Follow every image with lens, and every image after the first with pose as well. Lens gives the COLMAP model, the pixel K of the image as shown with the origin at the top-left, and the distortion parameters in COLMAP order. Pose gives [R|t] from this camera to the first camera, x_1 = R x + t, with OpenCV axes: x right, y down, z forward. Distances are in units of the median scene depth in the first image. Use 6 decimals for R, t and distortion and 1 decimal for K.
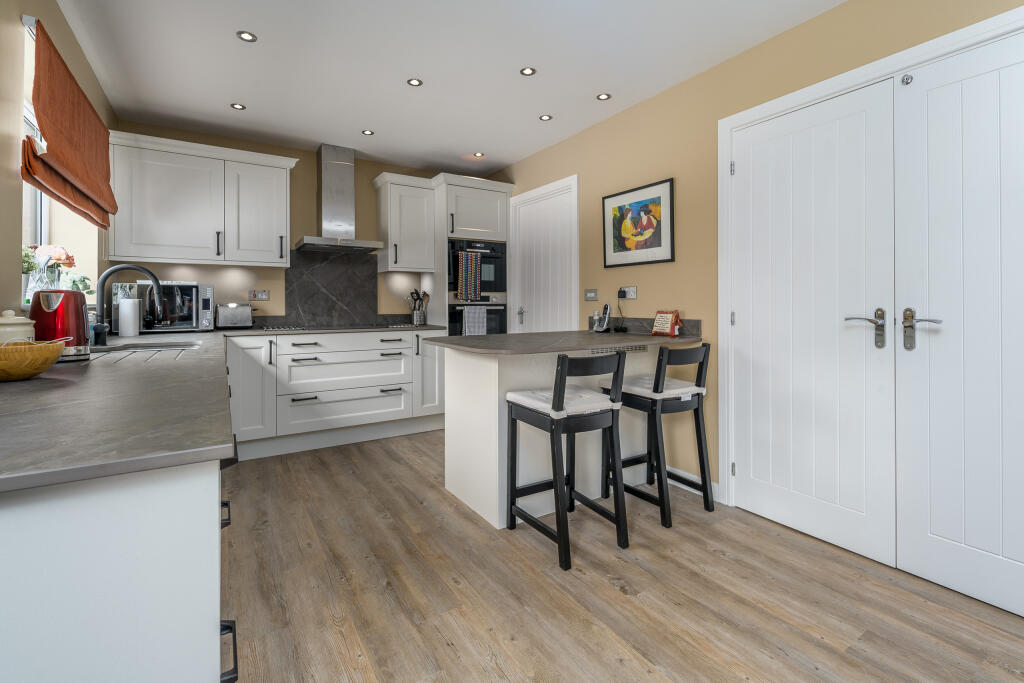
lens RADIAL K [[458.6, 0, 515.3], [0, 458.6, 292.6], [0, 0, 1]] dist [0.000028, -0.000037]
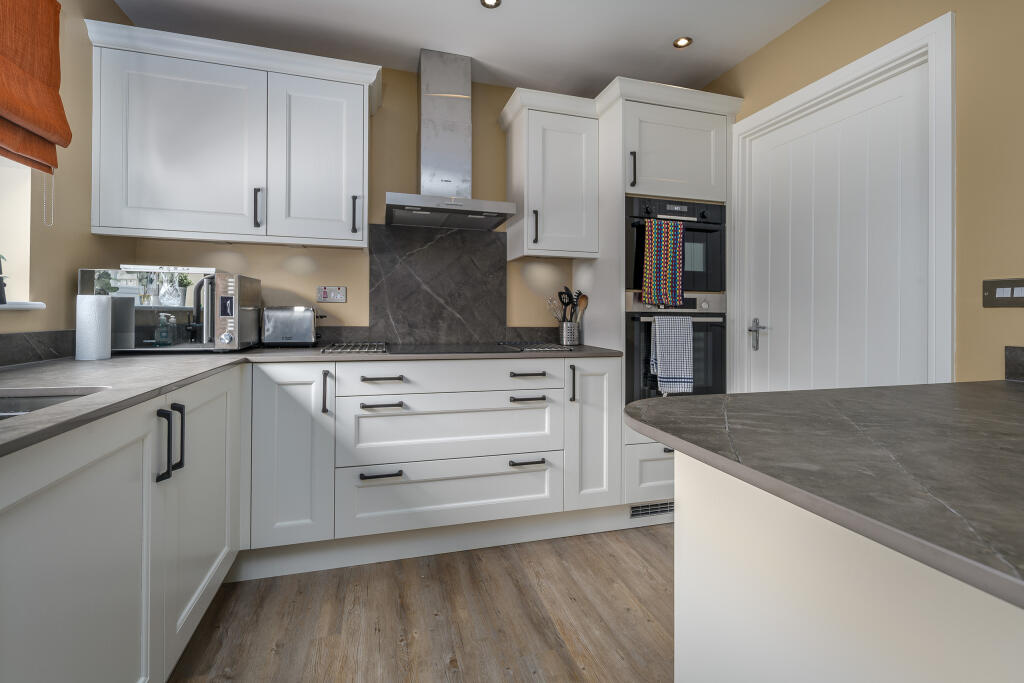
lens RADIAL K [[458.6, 0, 515.3], [0, 458.6, 292.6], [0, 0, 1]] dist [0.000028, -0.000037]
pose [[0.961490, 0.001174, -0.274837, -0.124573], [-0.006751, 0.999790, -0.019346, 0.013470], [0.274757, 0.020457, 0.961296, 0.429262]]
